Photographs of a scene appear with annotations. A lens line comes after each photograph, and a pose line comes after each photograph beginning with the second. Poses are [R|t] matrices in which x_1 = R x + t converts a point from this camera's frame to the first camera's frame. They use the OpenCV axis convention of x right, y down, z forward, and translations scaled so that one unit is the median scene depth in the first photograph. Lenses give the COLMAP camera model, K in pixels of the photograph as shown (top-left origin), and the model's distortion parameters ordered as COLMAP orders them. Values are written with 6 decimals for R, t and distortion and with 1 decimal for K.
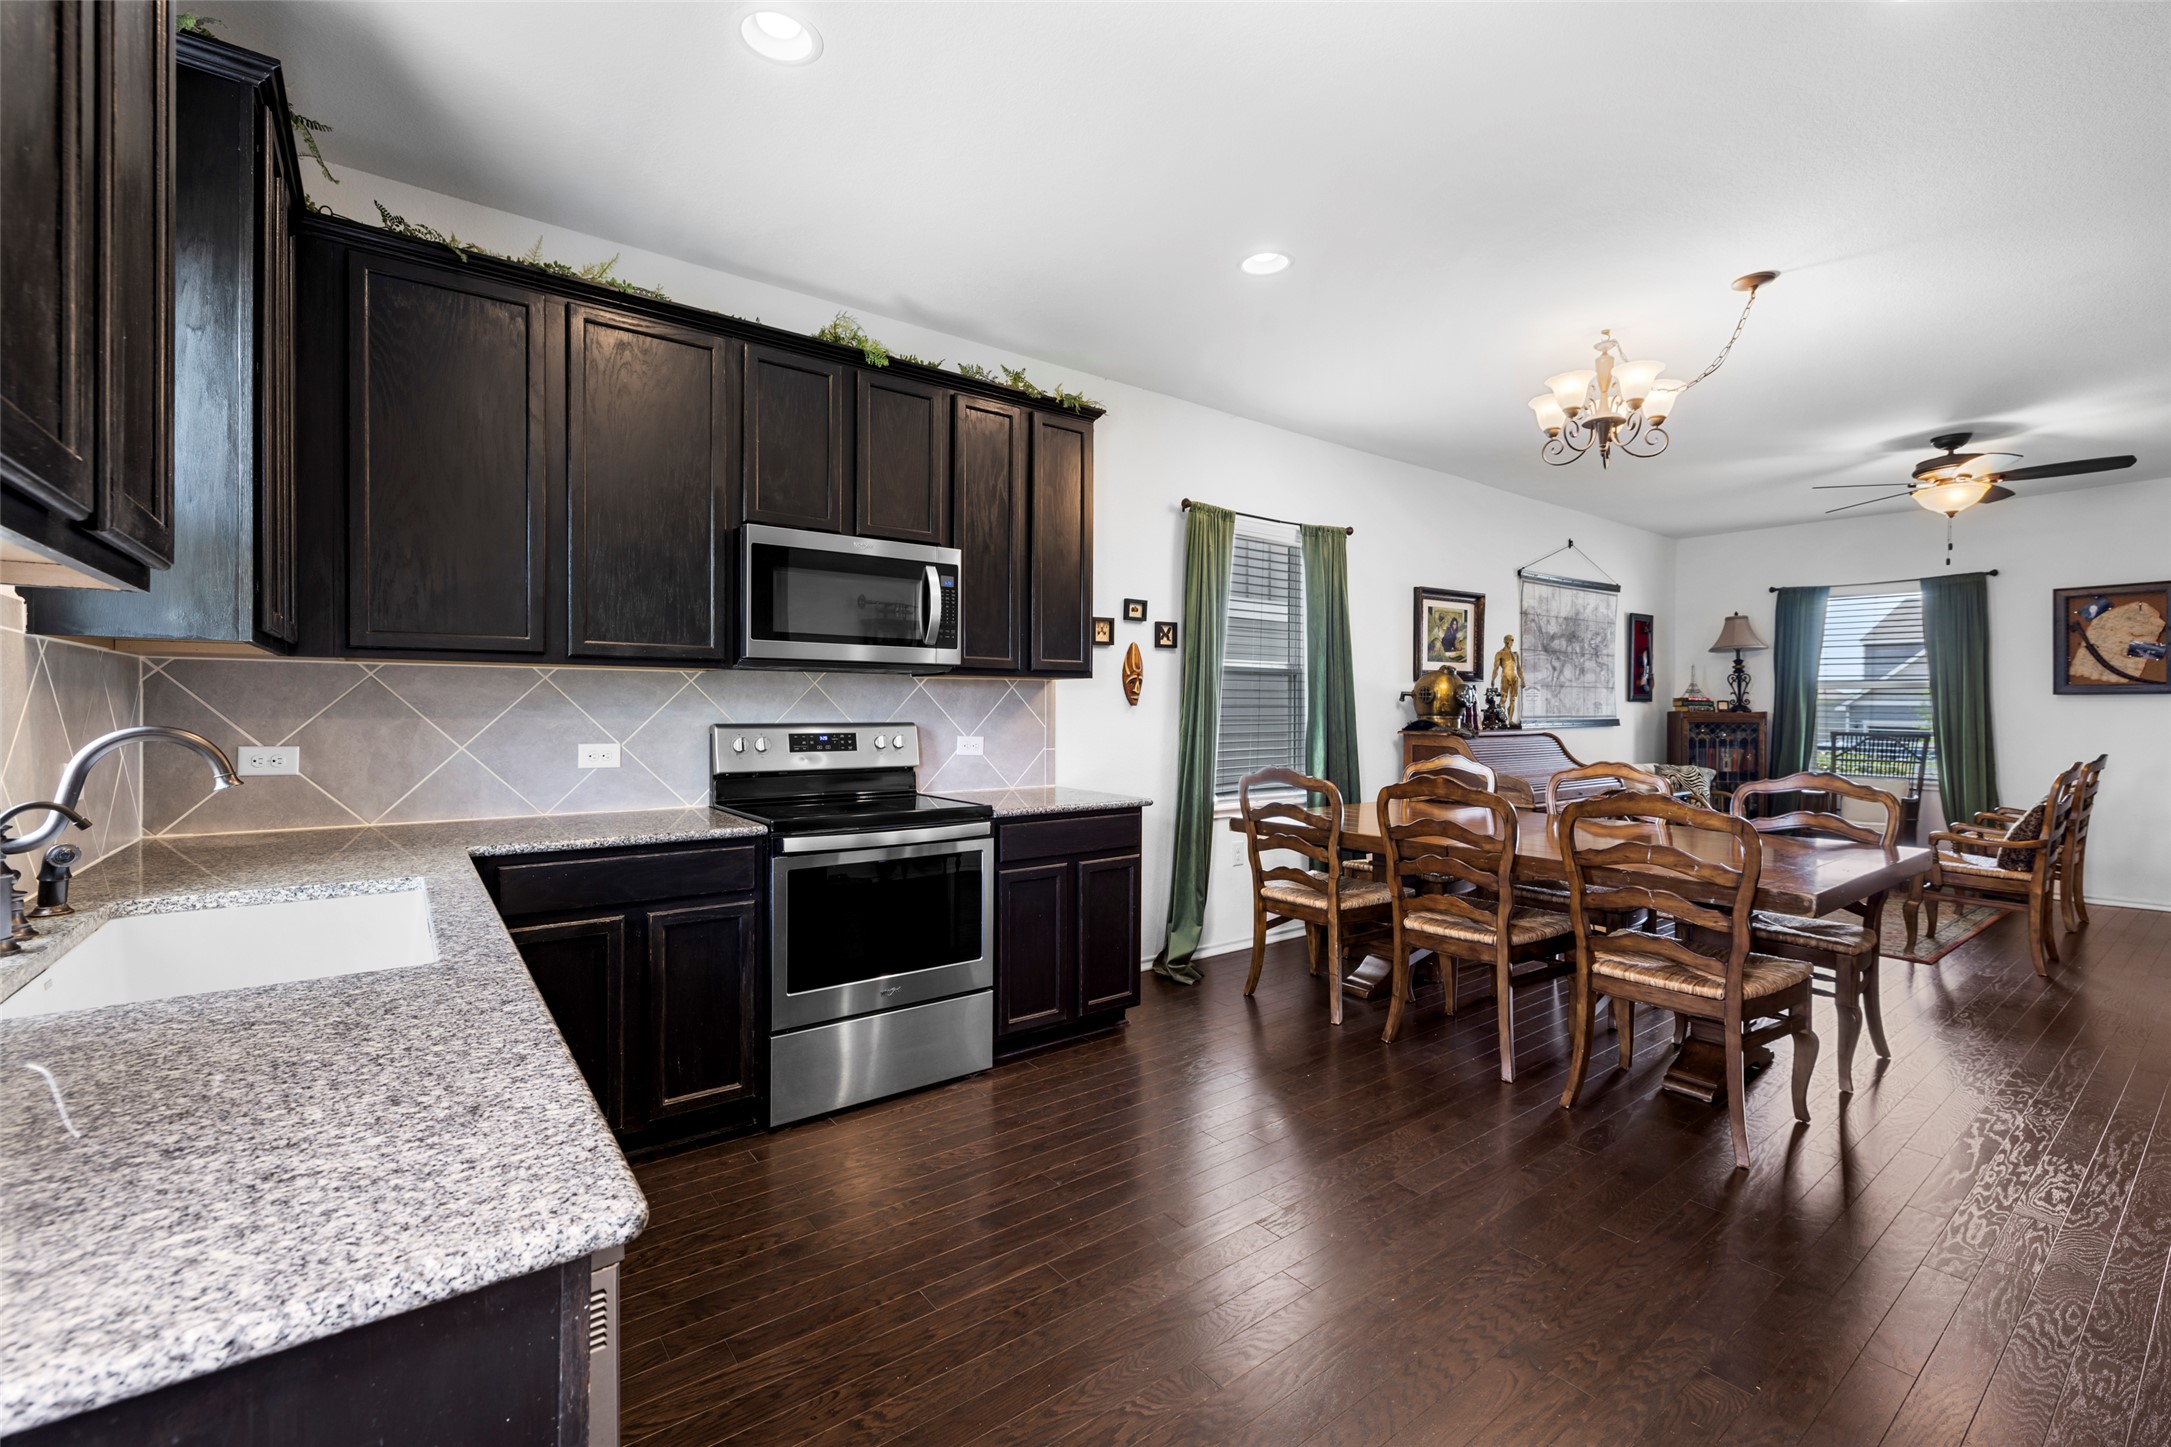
lens RADIAL K [[917.4, 0, 1075.8], [0, 917.4, 712.7], [0, 0, 1]] dist [0.001792, -0.000206]
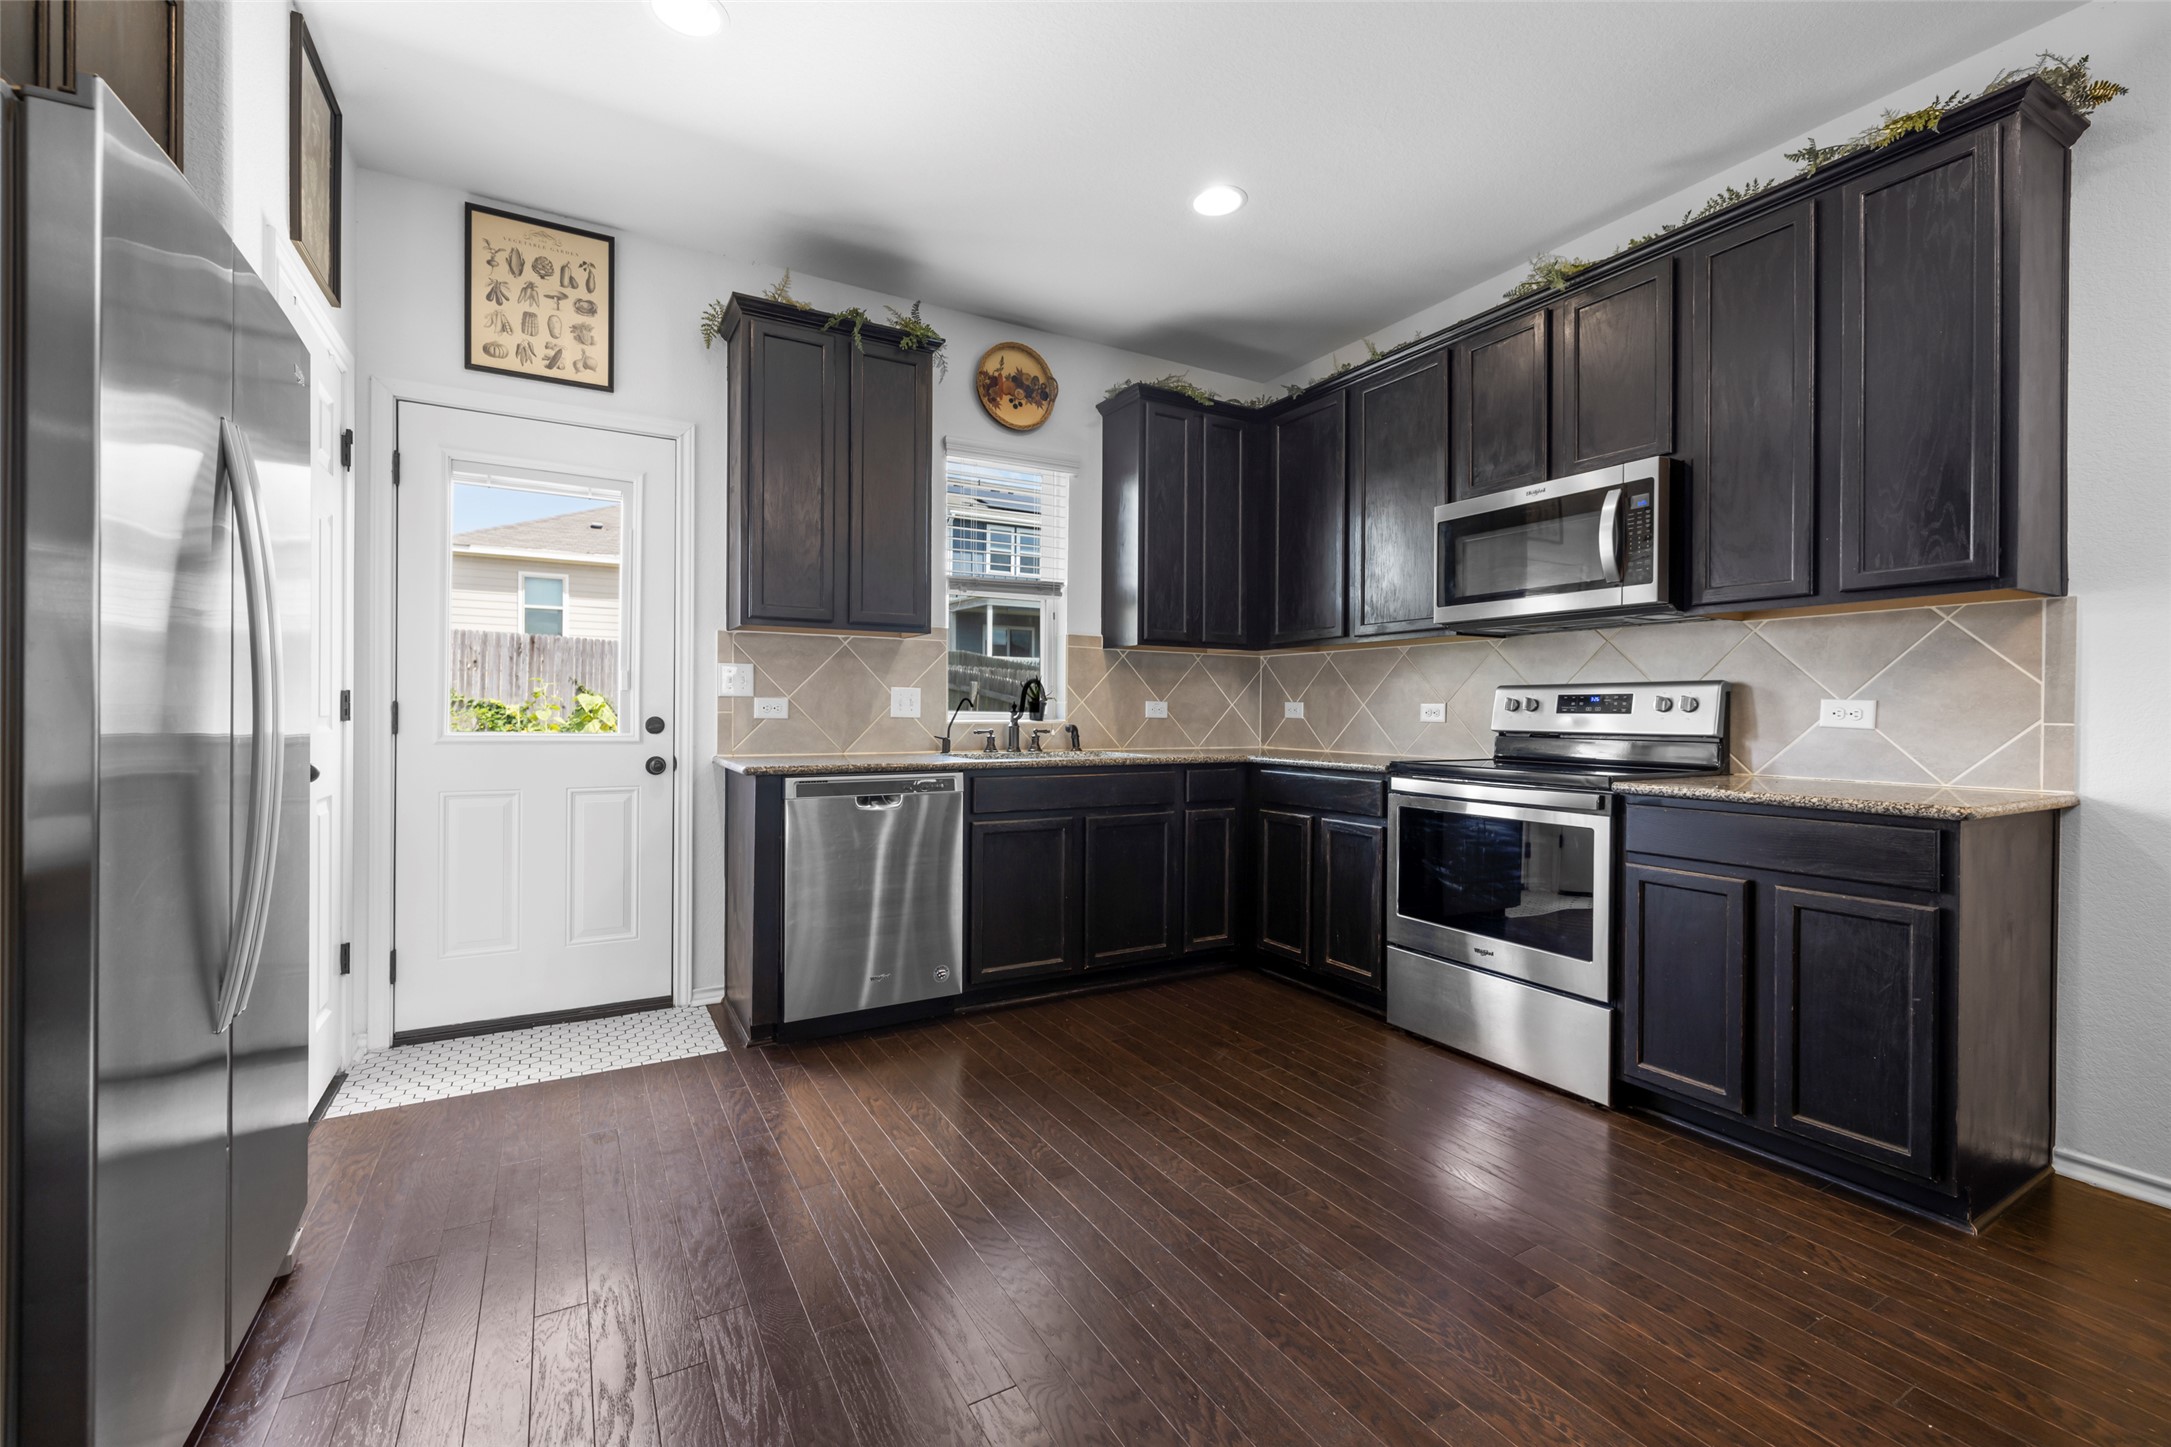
lens RADIAL K [[917.4, 0, 1080.3], [0, 917.4, 713.9], [0, 0, 1]] dist [0.001792, -0.000206]
pose [[-0.123105, -0.002021, -0.992392, 0.391833], [-0.012104, 0.999927, -0.000534, 0.027337], [0.992320, 0.011946, -0.123120, 0.332792]]
